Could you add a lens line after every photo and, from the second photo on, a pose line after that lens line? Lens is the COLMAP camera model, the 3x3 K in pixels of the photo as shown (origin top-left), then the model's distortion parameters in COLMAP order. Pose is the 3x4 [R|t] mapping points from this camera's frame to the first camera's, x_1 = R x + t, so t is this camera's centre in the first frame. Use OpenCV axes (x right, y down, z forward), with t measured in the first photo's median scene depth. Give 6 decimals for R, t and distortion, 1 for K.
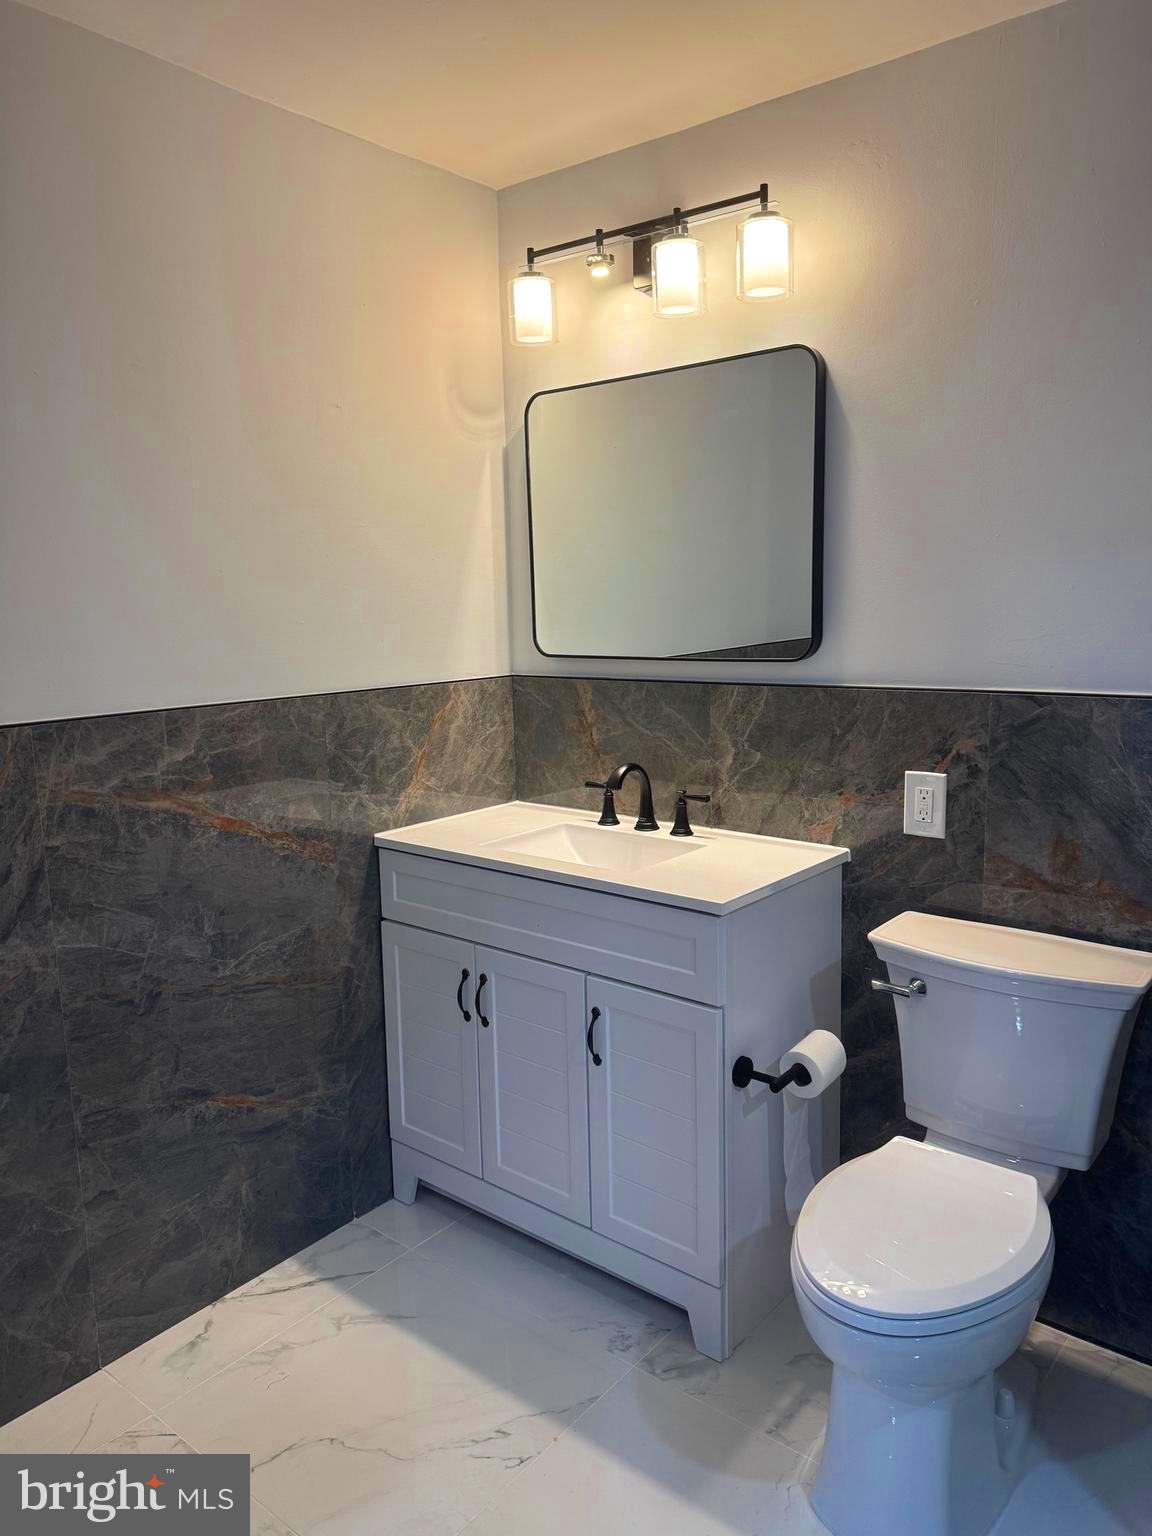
lens RADIAL K [[1086.4, 0, 587.0], [0, 1086.4, 755.4], [0, 0, 1]] dist [0.081812, -0.087811]
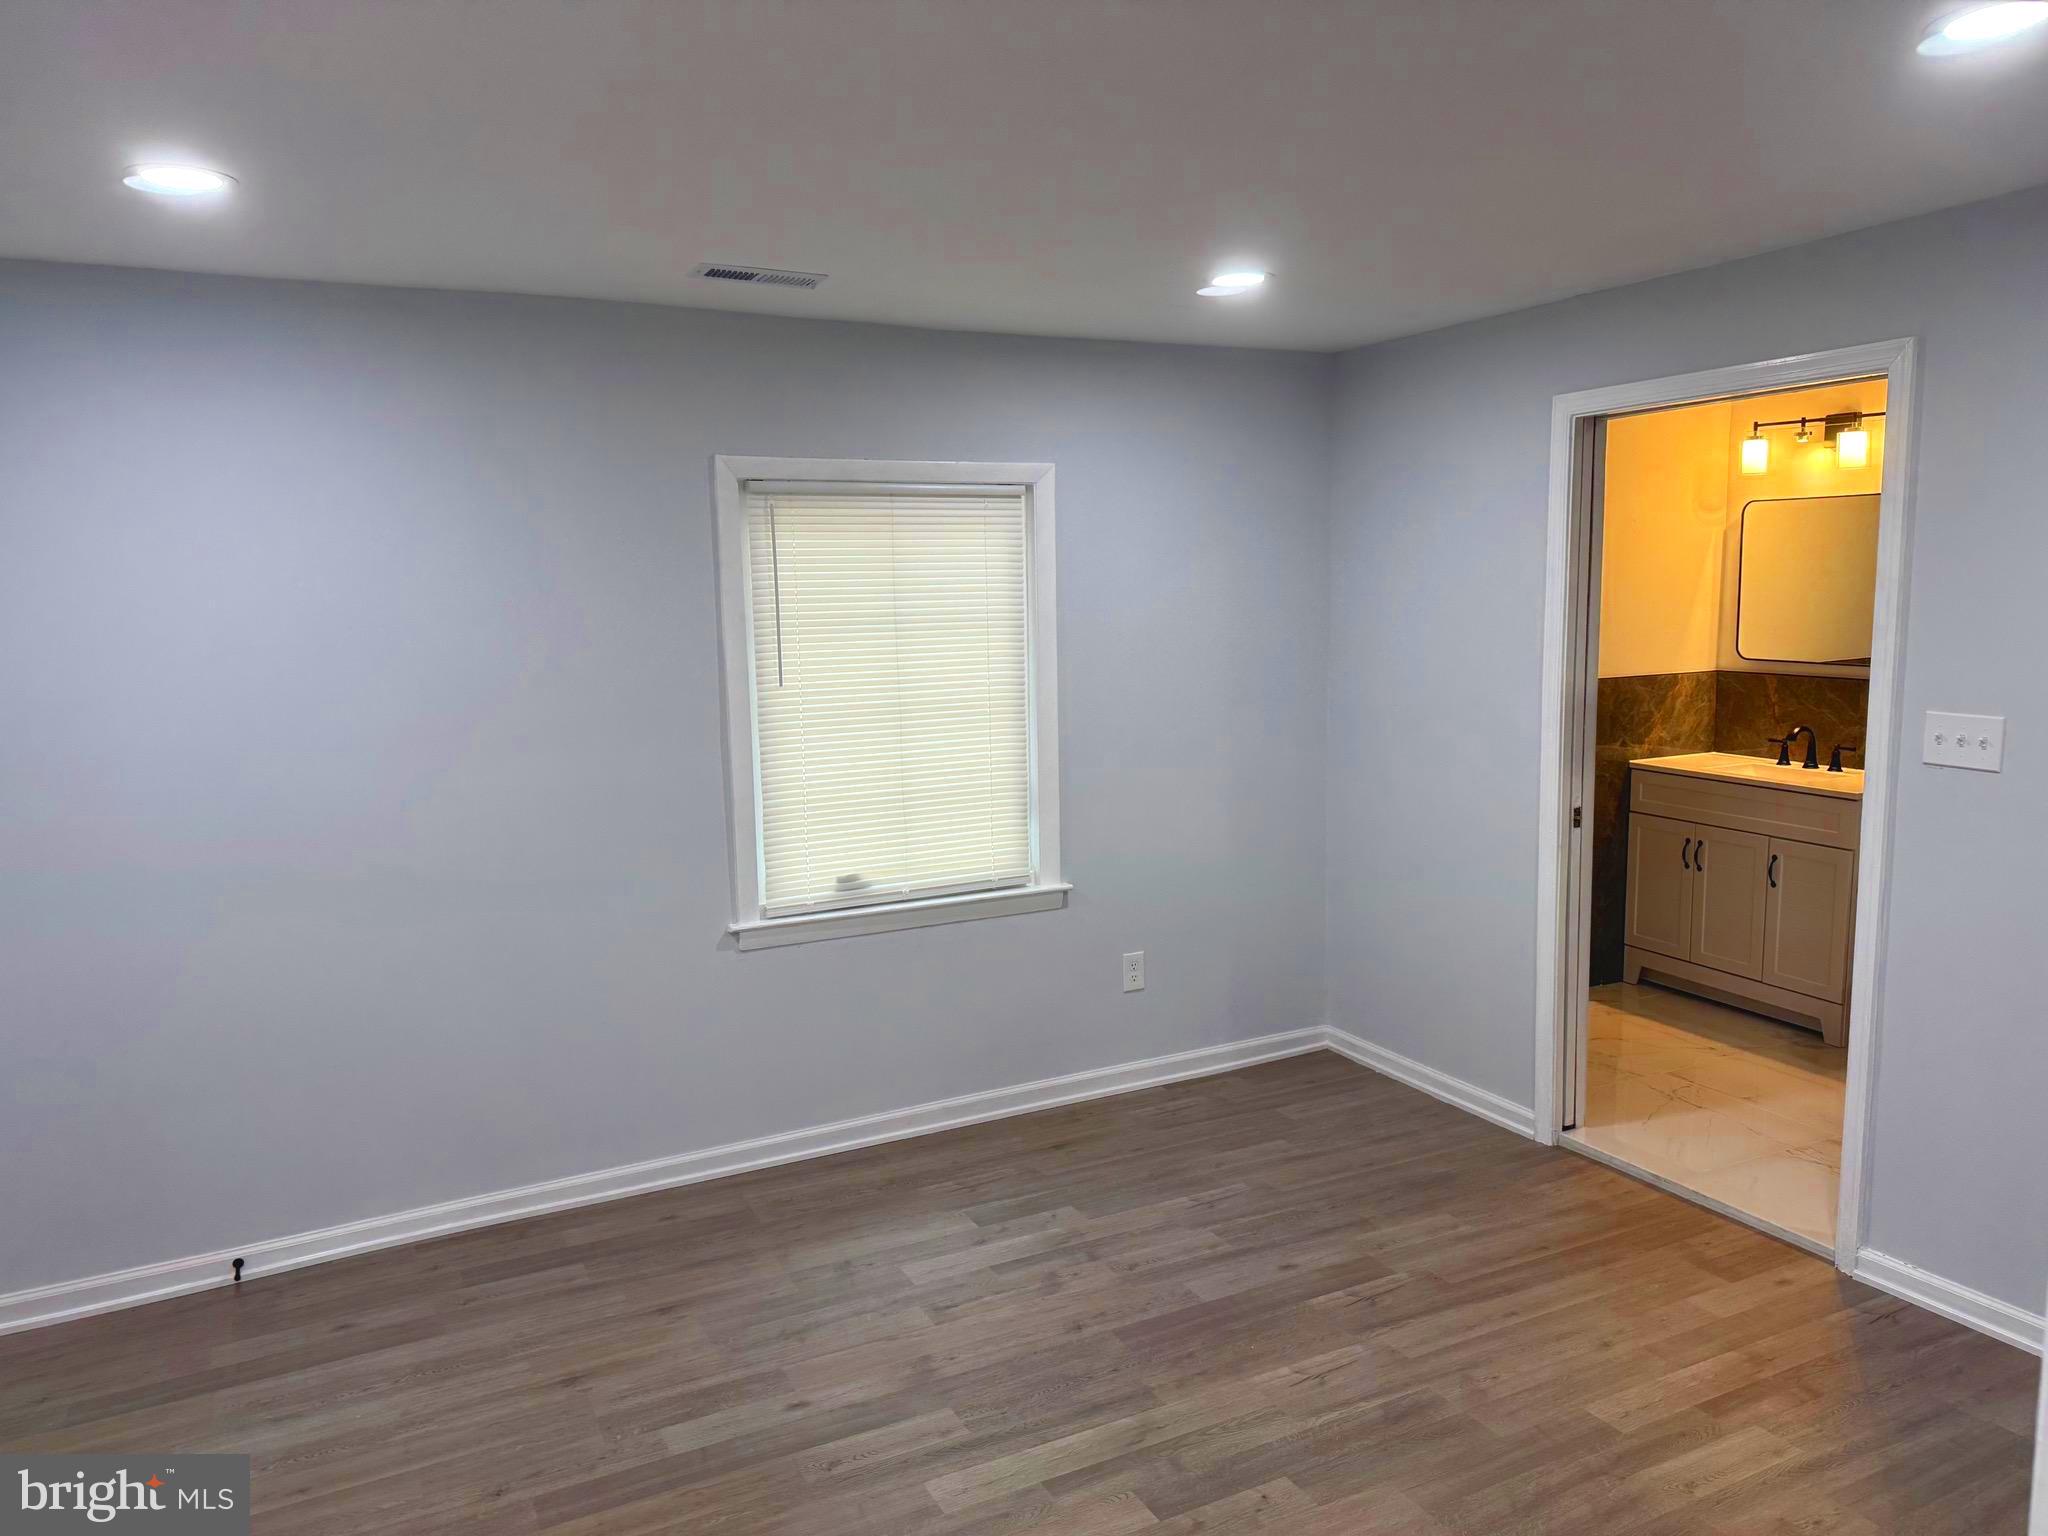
lens RADIAL K [[1448.5, 0, 1022.1], [0, 1448.5, 755.6], [0, 0, 1]] dist [0.081812, -0.087811]
pose [[0.909314, 0.057197, -0.412161, -0.116992], [-0.058834, 0.998230, 0.008727, 0.103746], [0.411931, 0.016313, 0.911069, -1.565863]]
